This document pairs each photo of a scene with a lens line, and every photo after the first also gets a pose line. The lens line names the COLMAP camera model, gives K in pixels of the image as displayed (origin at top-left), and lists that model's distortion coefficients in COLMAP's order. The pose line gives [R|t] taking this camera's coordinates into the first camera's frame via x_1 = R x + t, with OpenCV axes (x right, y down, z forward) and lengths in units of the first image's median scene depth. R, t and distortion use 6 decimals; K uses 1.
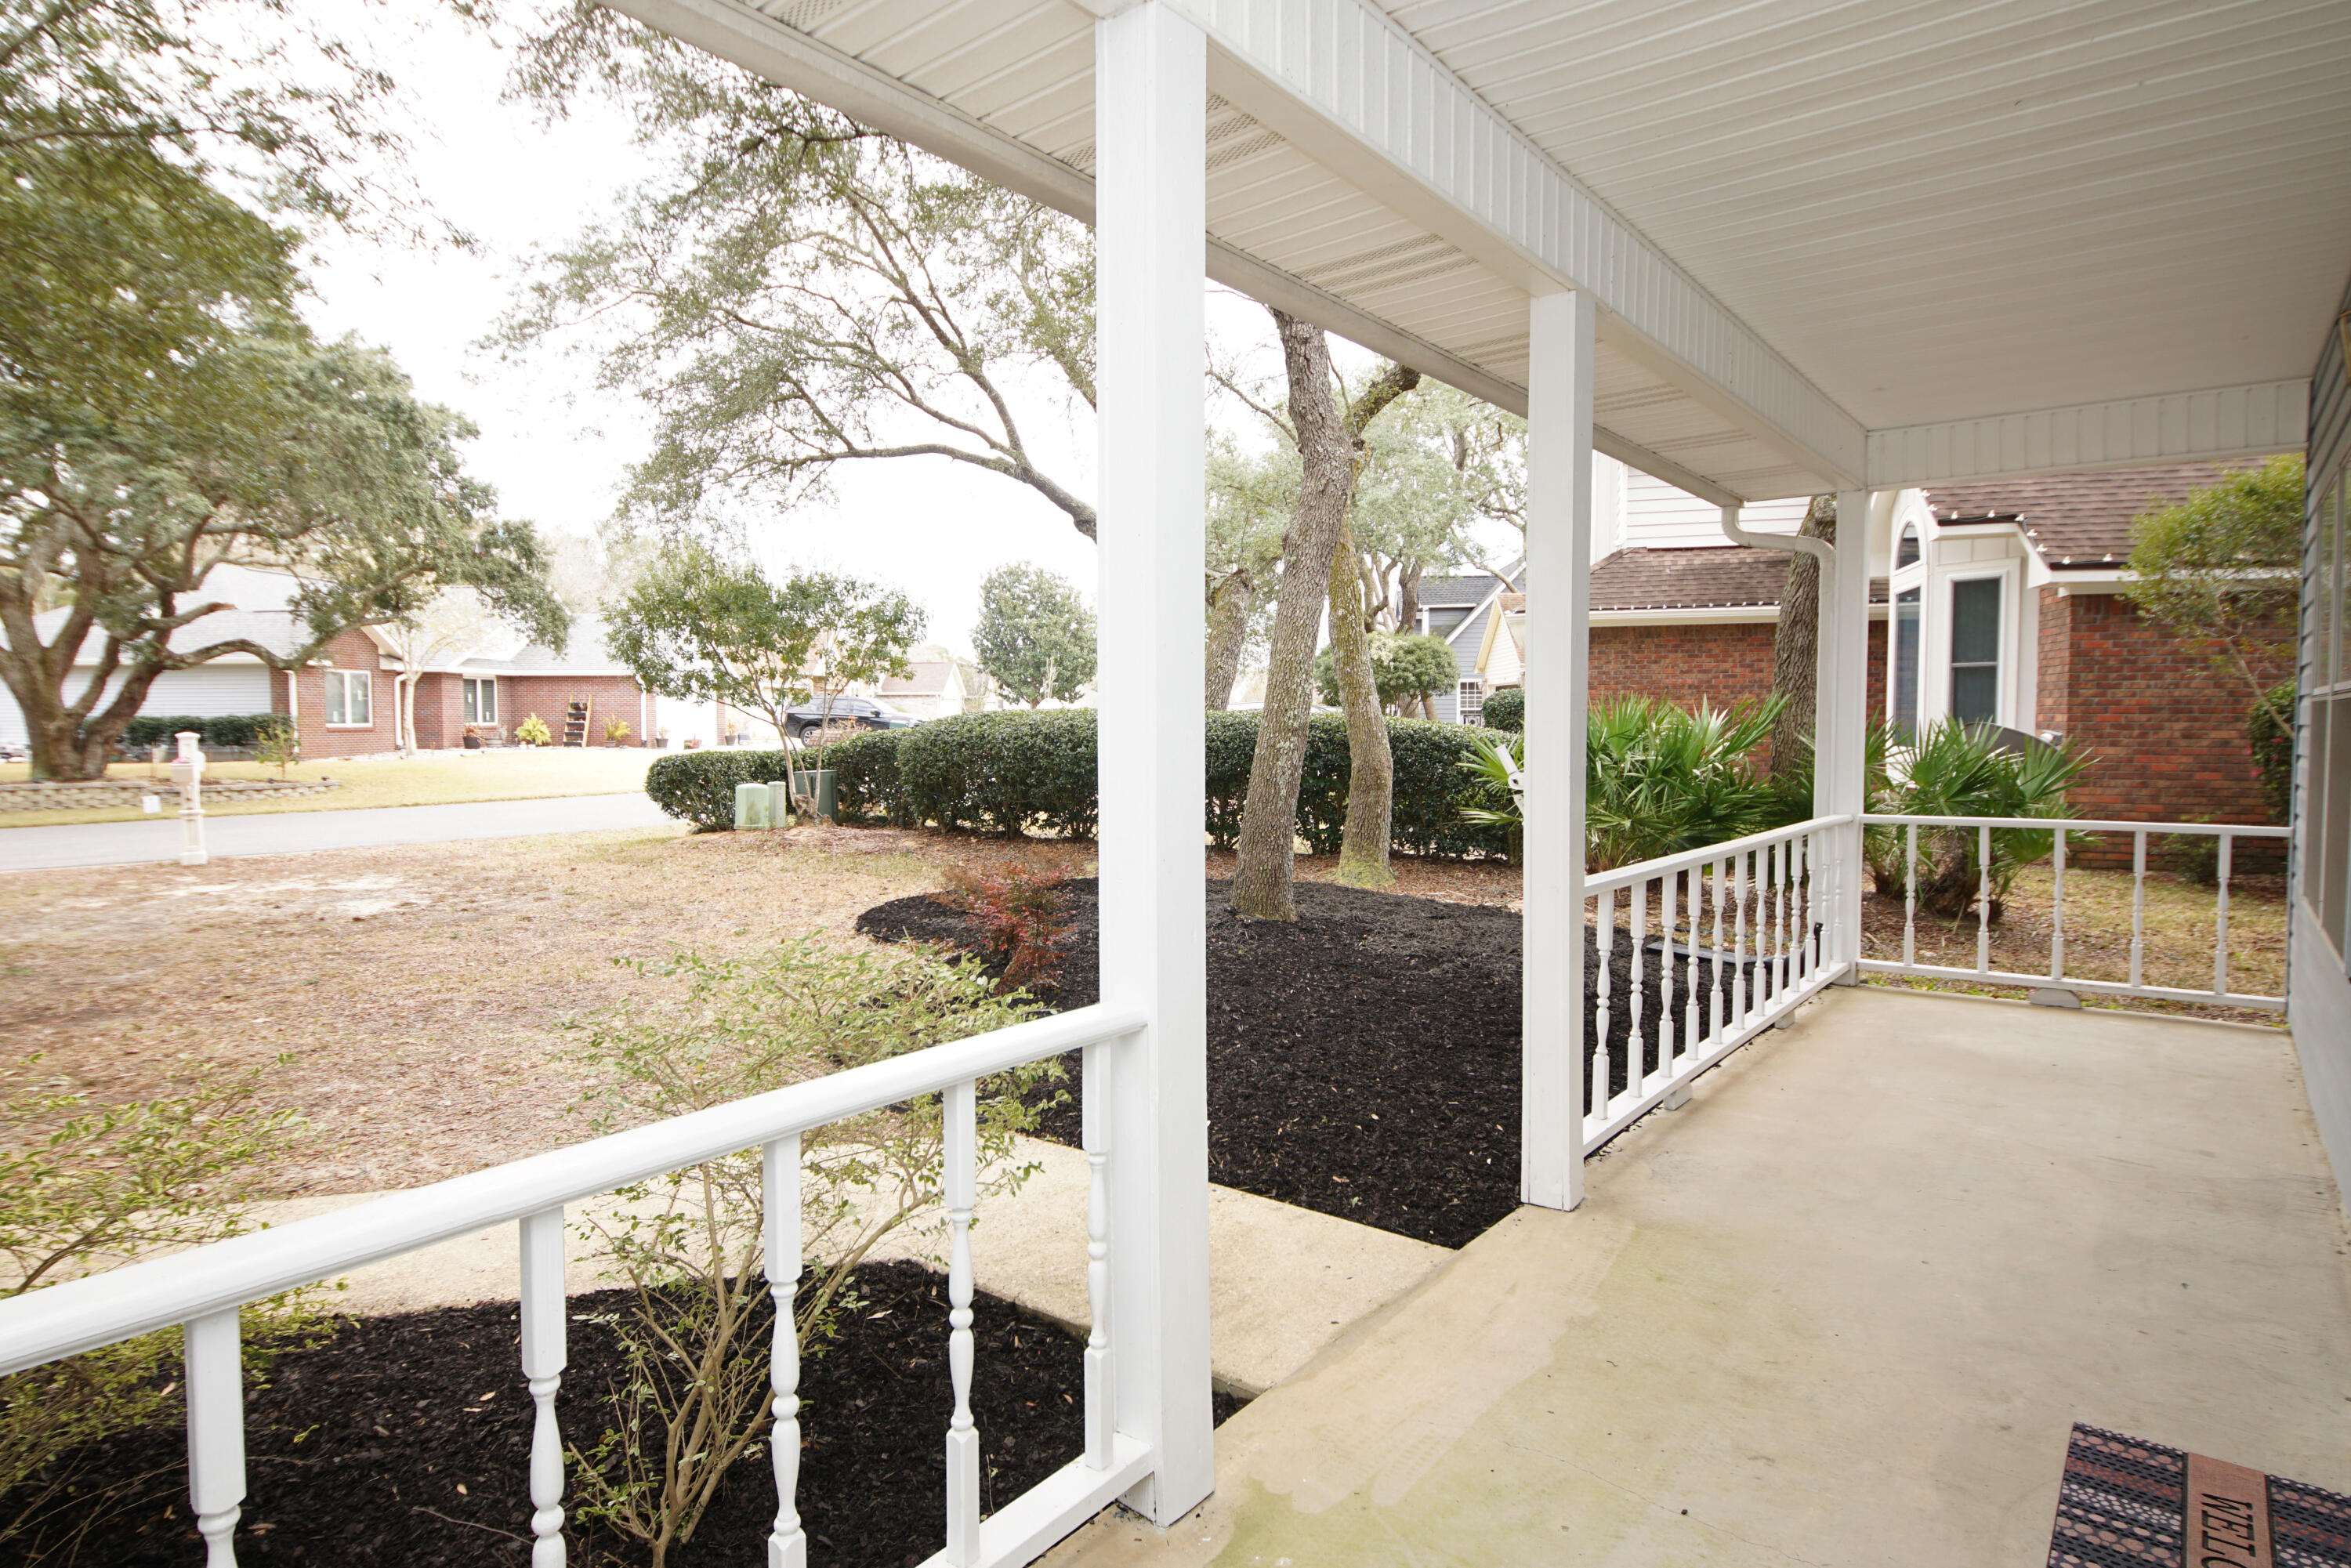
lens RADIAL K [[1263.4, 0, 1153.5], [0, 1263.4, 782.2], [0, 0, 1]] dist [0.013551, -0.004410]
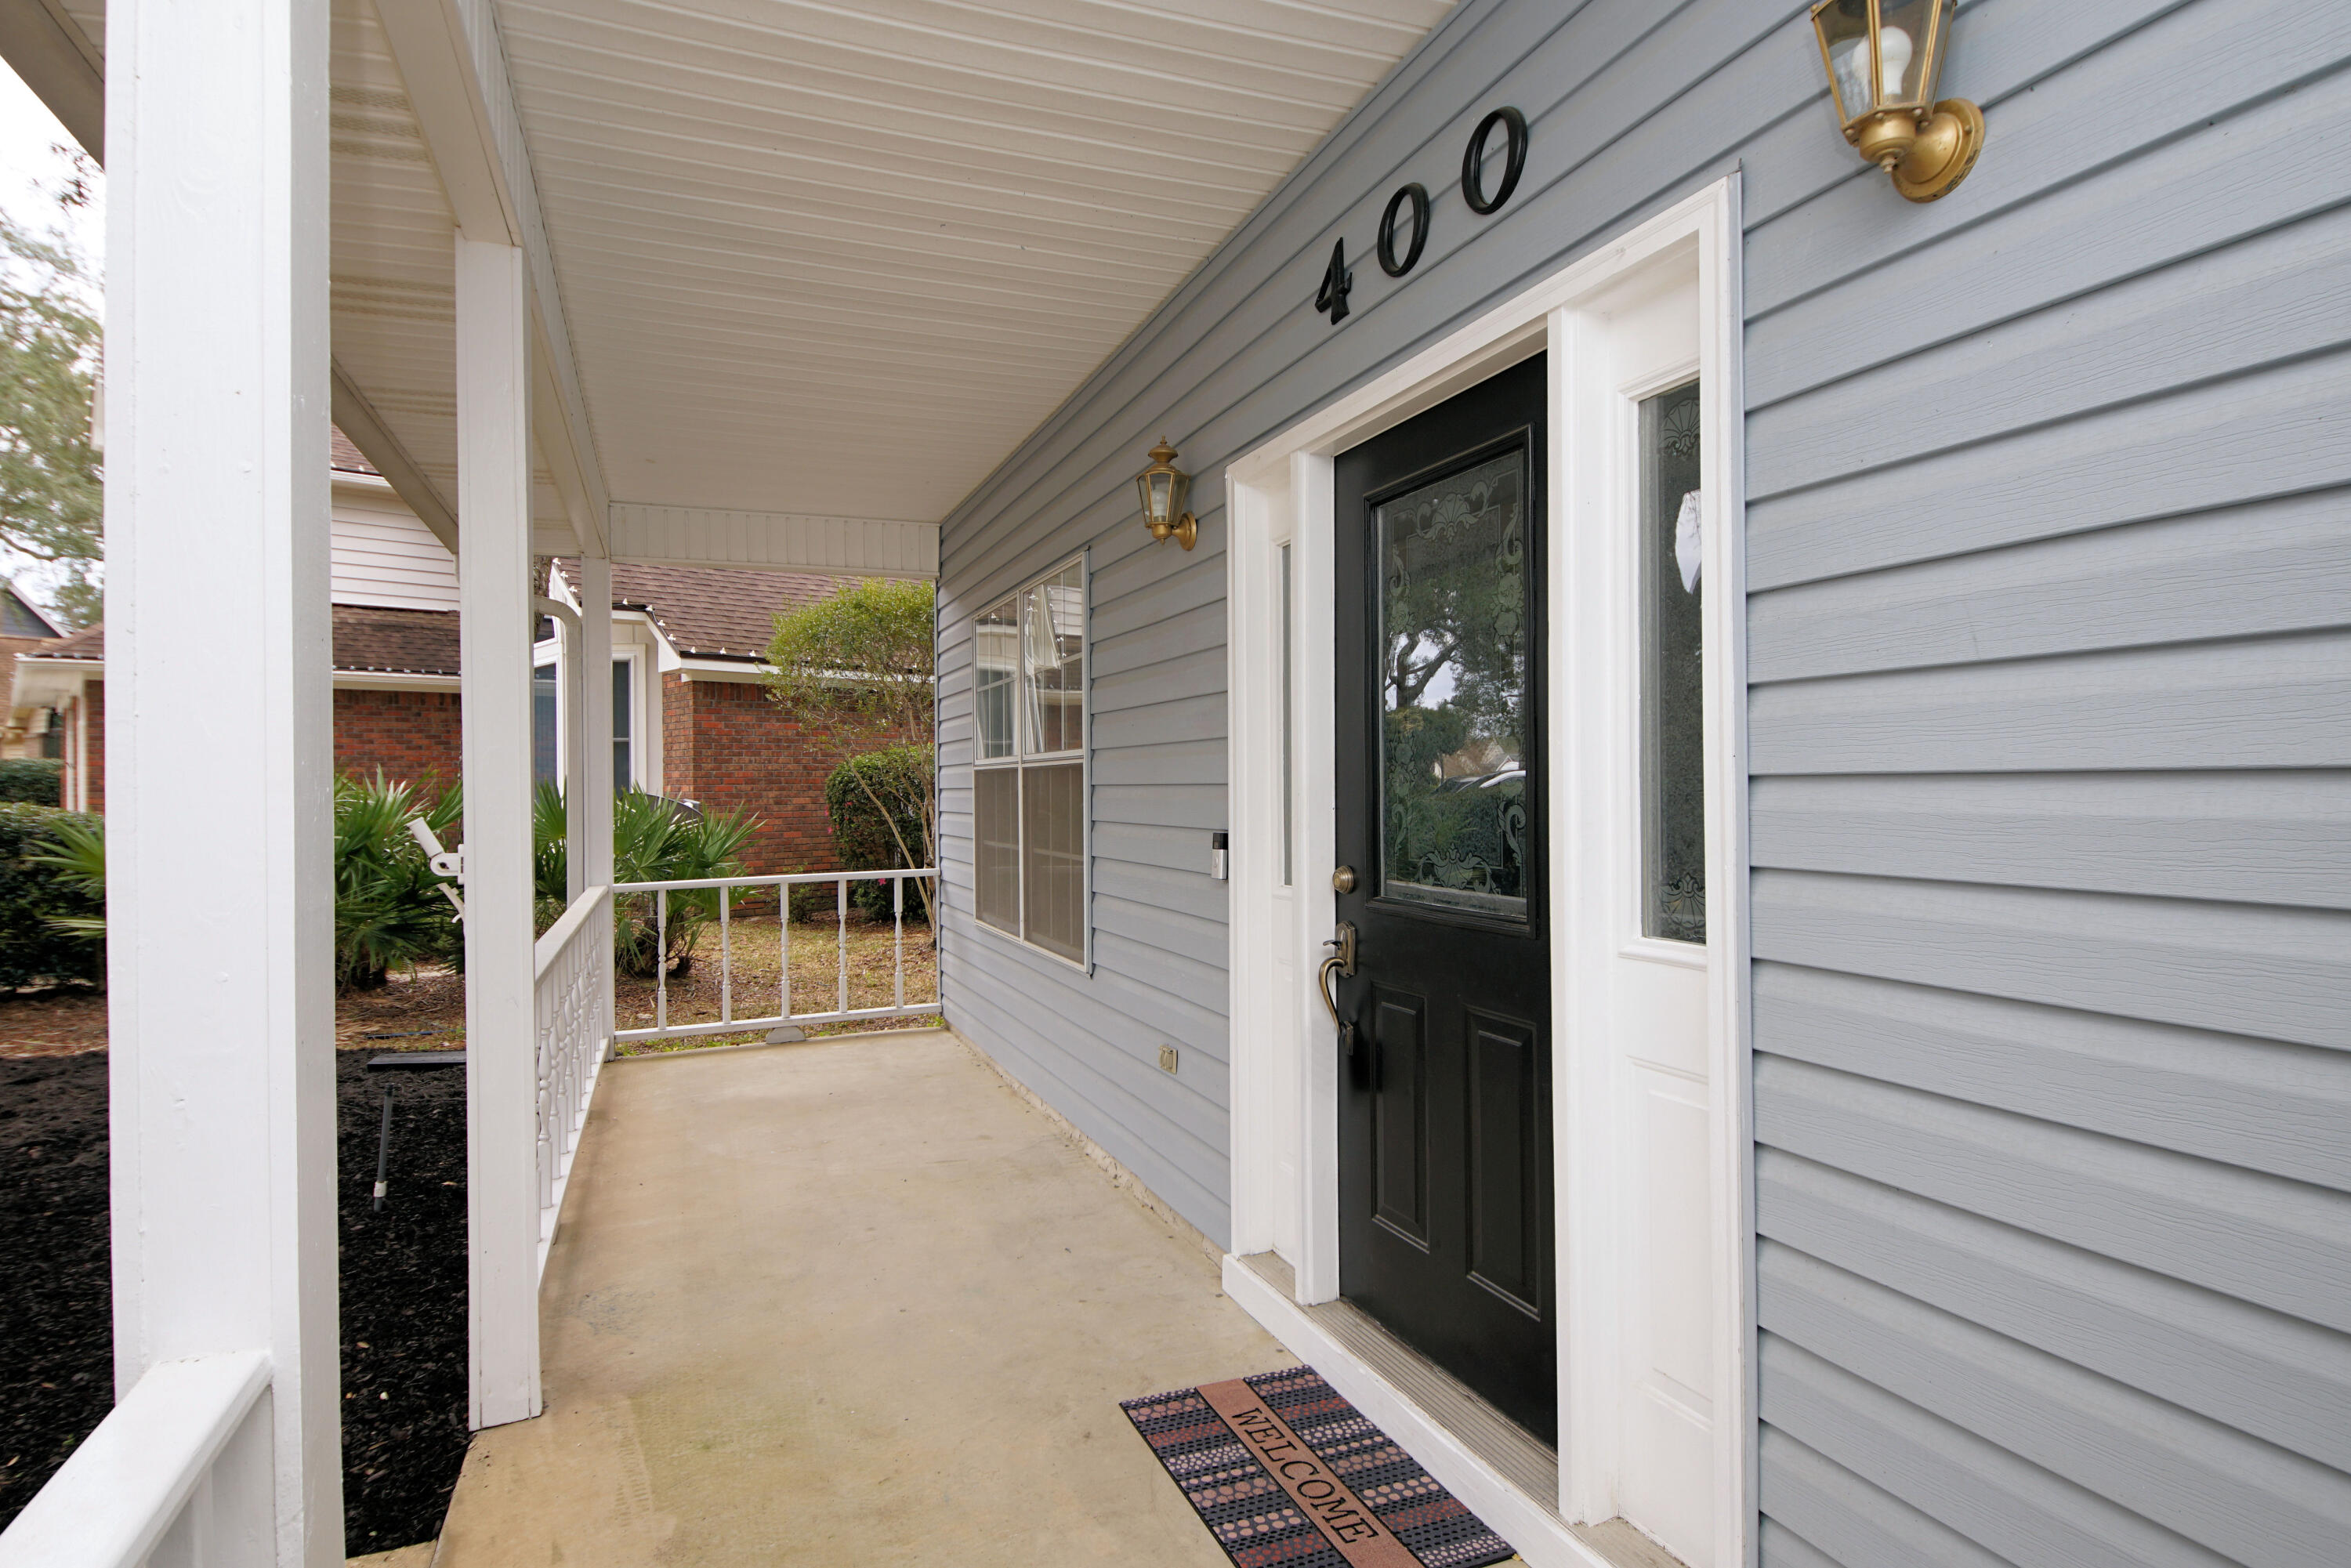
lens RADIAL K [[1263.4, 0, 1165.6], [0, 1263.4, 781.1], [0, 0, 1]] dist [0.013551, -0.004410]
pose [[0.512286, -0.004115, 0.858805, -0.068075], [0.056067, 0.998016, -0.028663, -0.002465], [-0.856983, 0.062834, 0.511500, 0.118836]]
